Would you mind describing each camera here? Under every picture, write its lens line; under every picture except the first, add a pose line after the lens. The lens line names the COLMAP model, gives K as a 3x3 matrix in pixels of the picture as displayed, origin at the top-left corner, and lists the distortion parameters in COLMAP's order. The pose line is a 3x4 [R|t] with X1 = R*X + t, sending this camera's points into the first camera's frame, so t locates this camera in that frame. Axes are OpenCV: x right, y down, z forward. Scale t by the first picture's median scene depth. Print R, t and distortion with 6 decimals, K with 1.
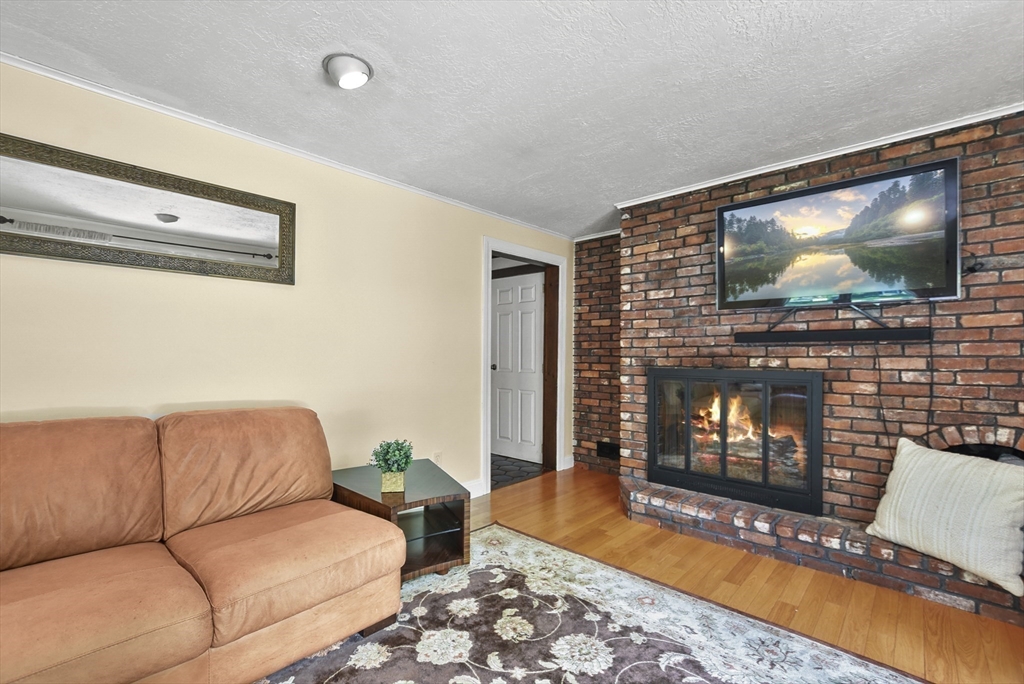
lens RADIAL K [[452.6, 0, 509.1], [0, 452.6, 351.3], [0, 0, 1]] dist [-0.005436, 0.002476]
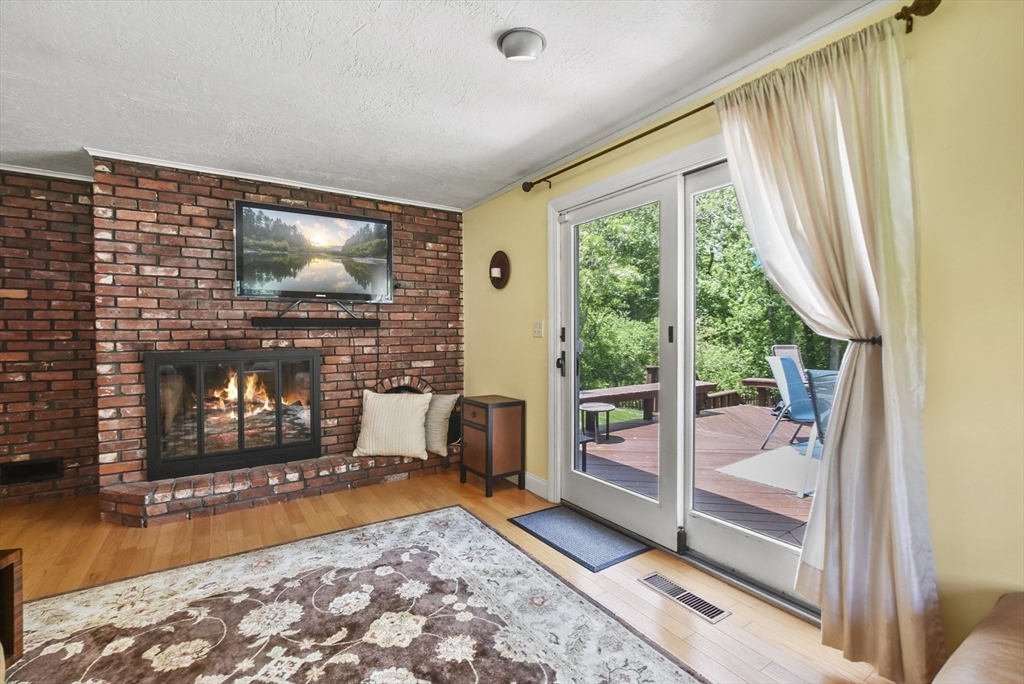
lens RADIAL K [[452.6, 0, 507.3], [0, 452.6, 335.4], [0, 0, 1]] dist [-0.005436, 0.002476]
pose [[0.248526, -0.004503, 0.968615, -0.478076], [0.000510, 0.999990, 0.004518, -0.001863], [-0.968625, -0.000629, 0.248525, 0.129206]]
